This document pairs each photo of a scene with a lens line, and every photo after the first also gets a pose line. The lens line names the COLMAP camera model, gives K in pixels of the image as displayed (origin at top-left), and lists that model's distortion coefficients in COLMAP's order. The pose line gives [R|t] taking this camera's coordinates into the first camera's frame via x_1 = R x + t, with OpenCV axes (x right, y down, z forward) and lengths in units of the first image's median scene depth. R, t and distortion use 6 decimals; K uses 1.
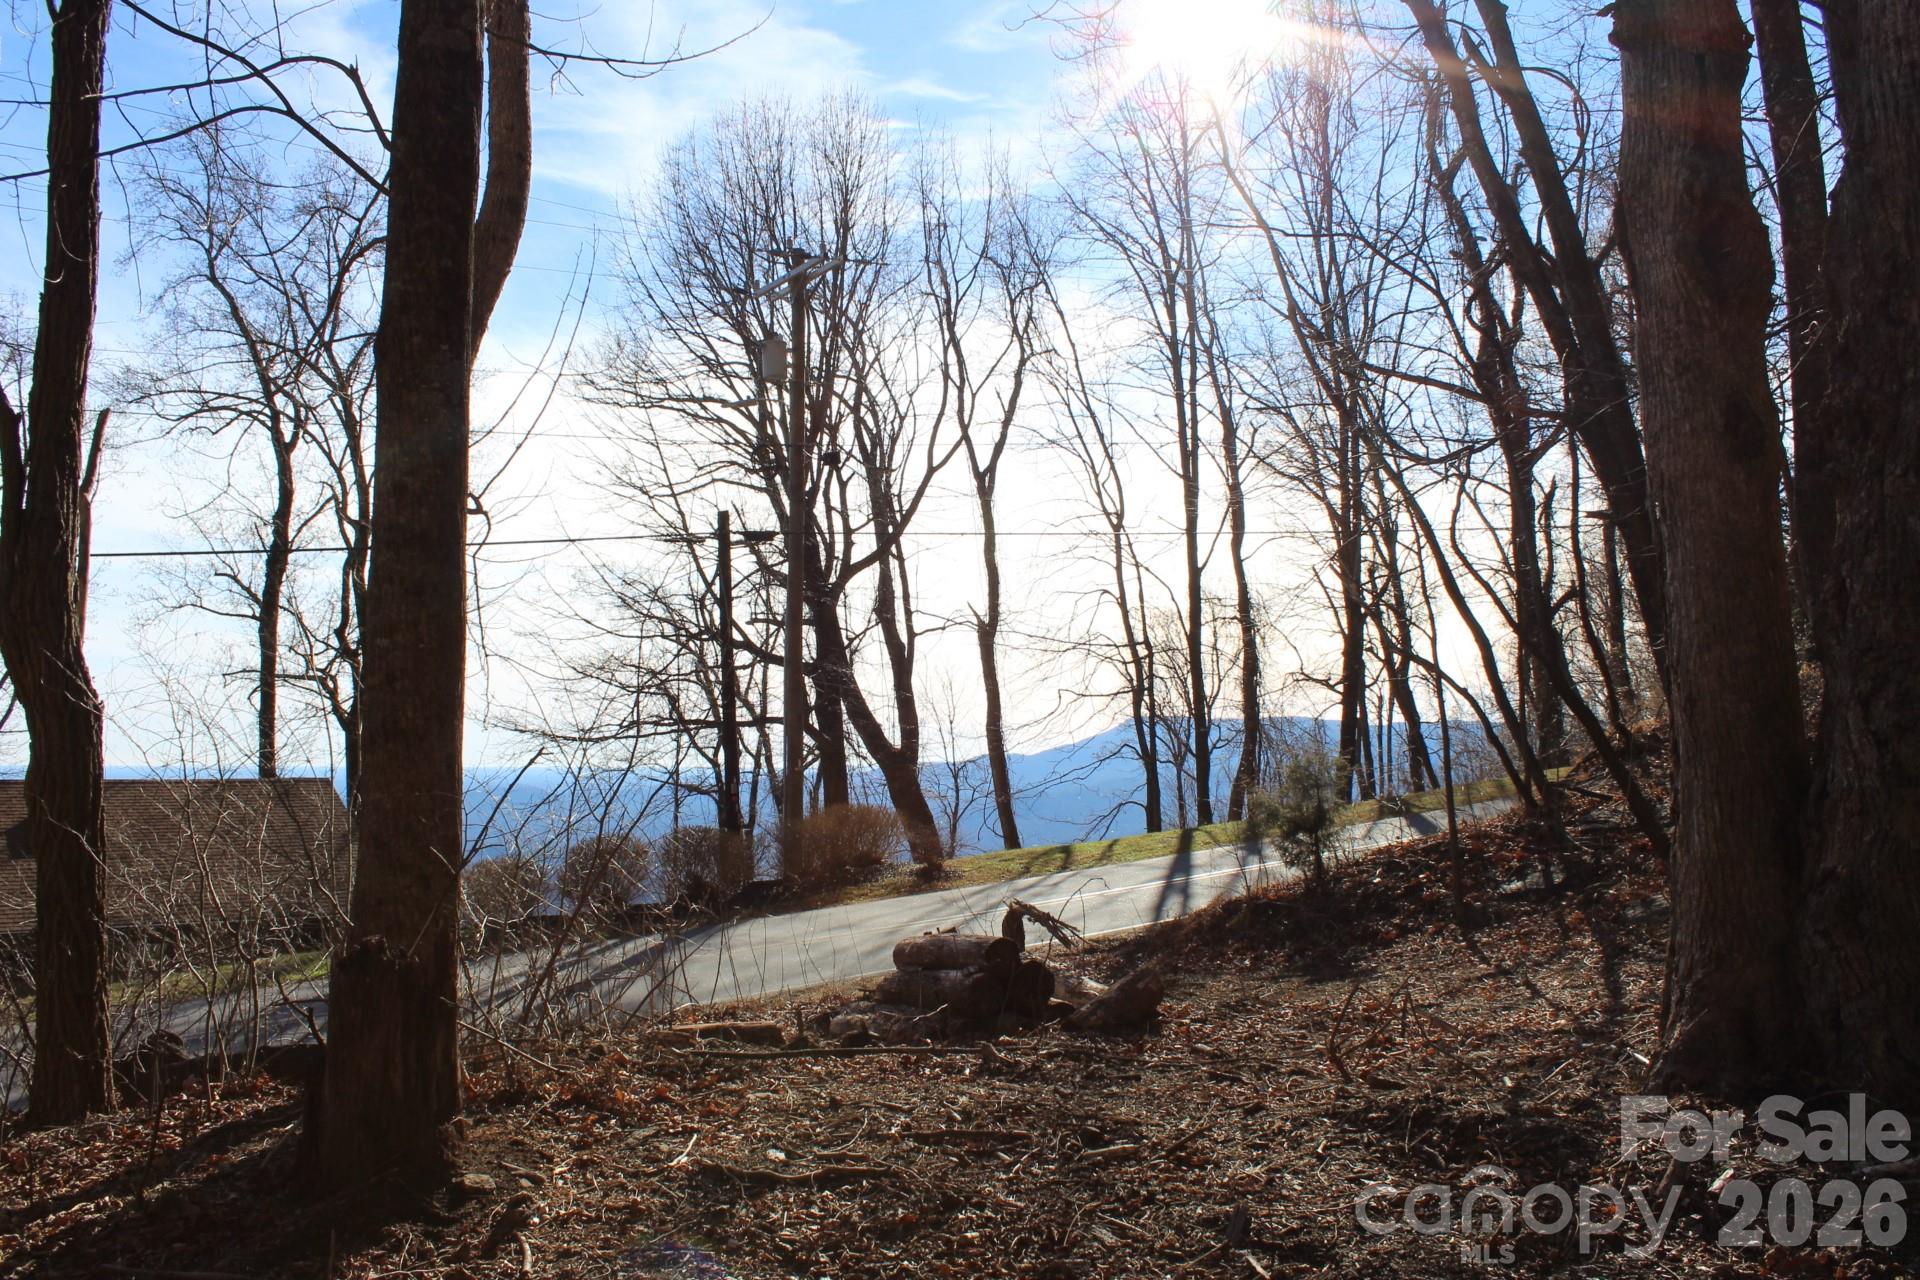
lens RADIAL K [[1581.1, 0, 954.2], [0, 1581.1, 643.7], [0, 0, 1]] dist [-0.166280, 0.143447]
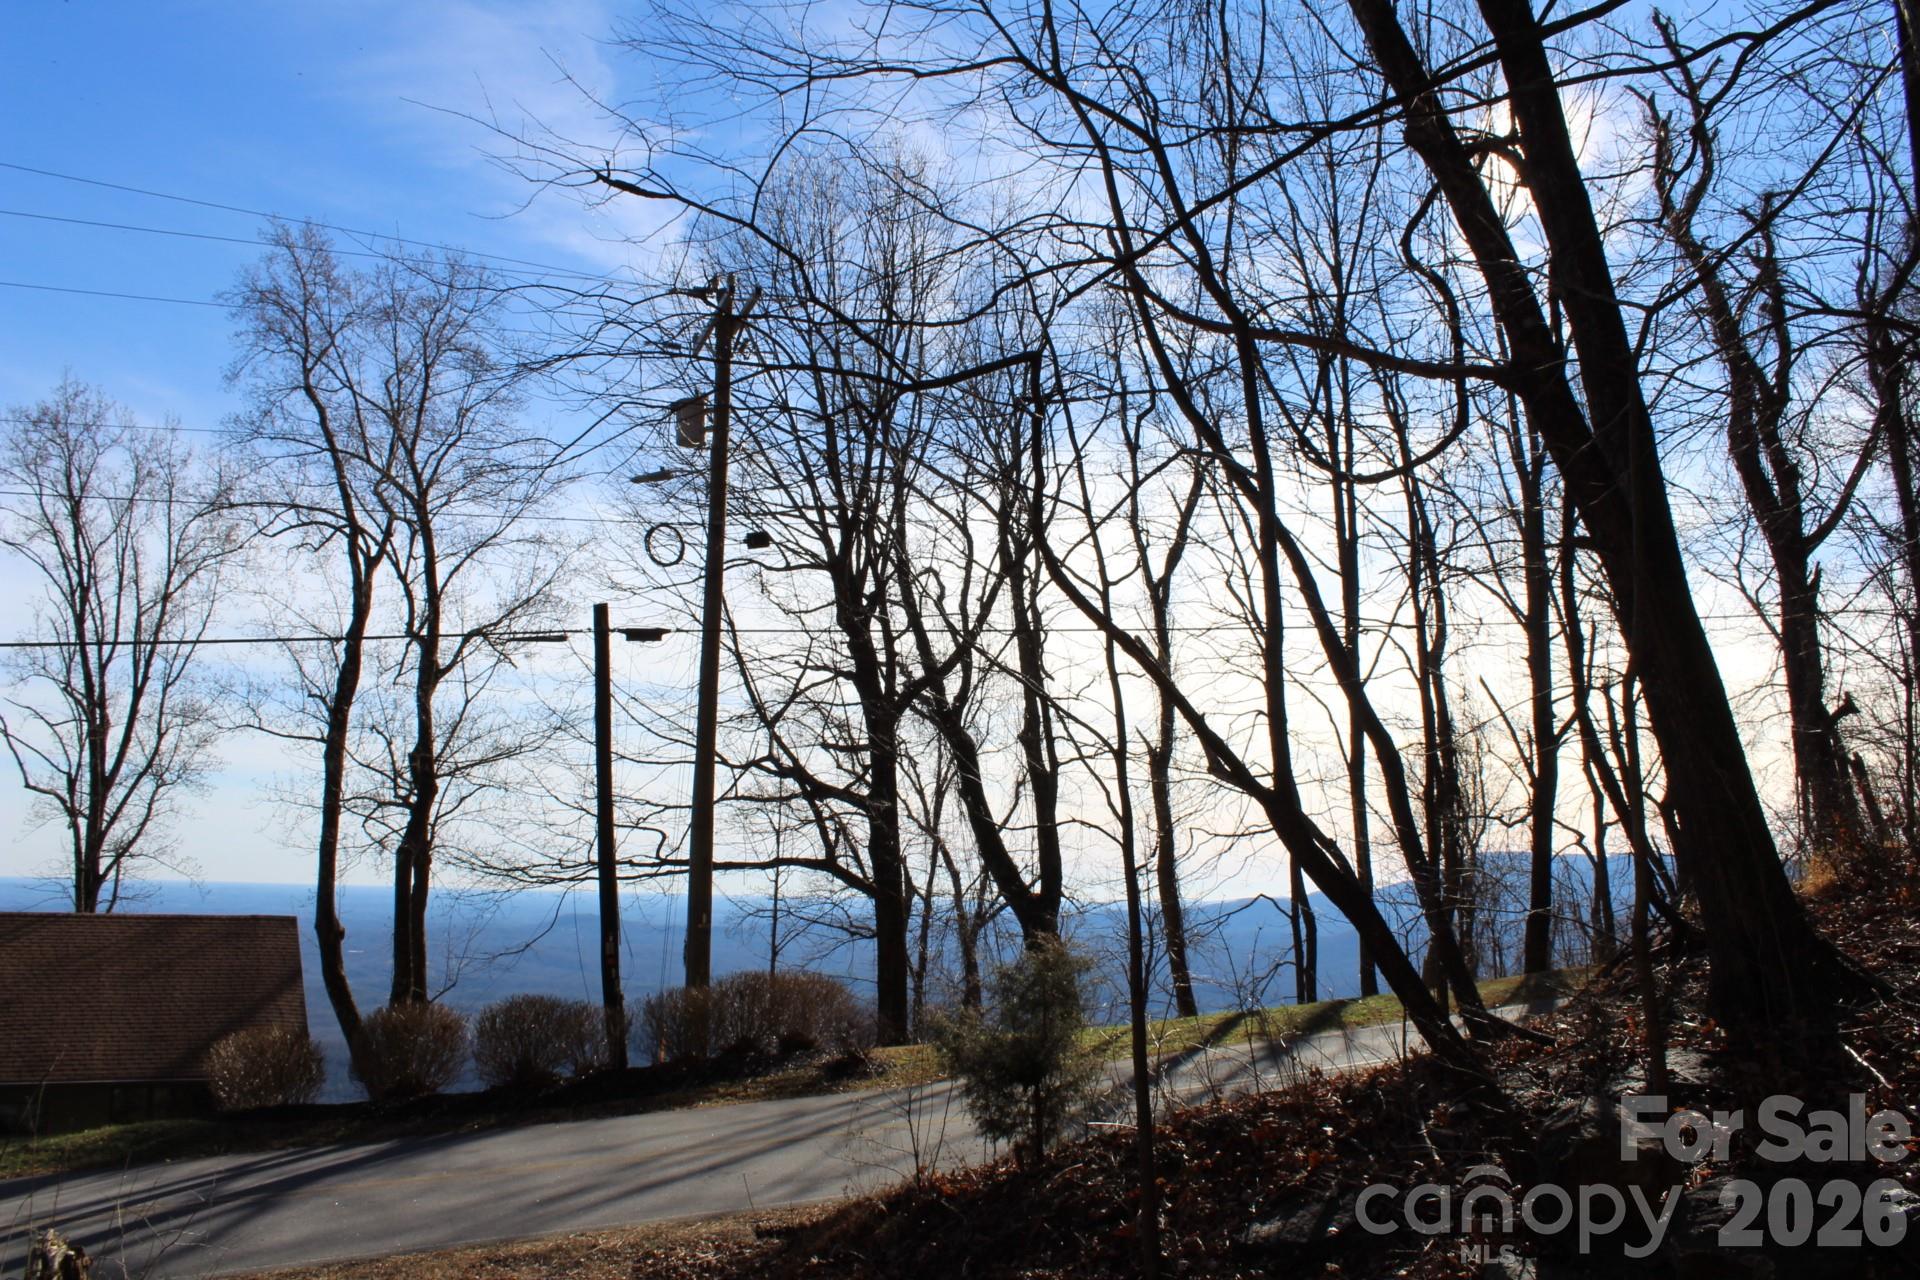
lens RADIAL K [[1579.1, 0, 953.1], [0, 1579.1, 644.6], [0, 0, 1]] dist [-0.168677, 0.144414]
pose [[0.978104, -0.013825, -0.207658, 0.116538], [-0.003621, 0.996510, -0.083398, 0.001896], [0.208087, 0.082324, 0.974640, 0.146580]]
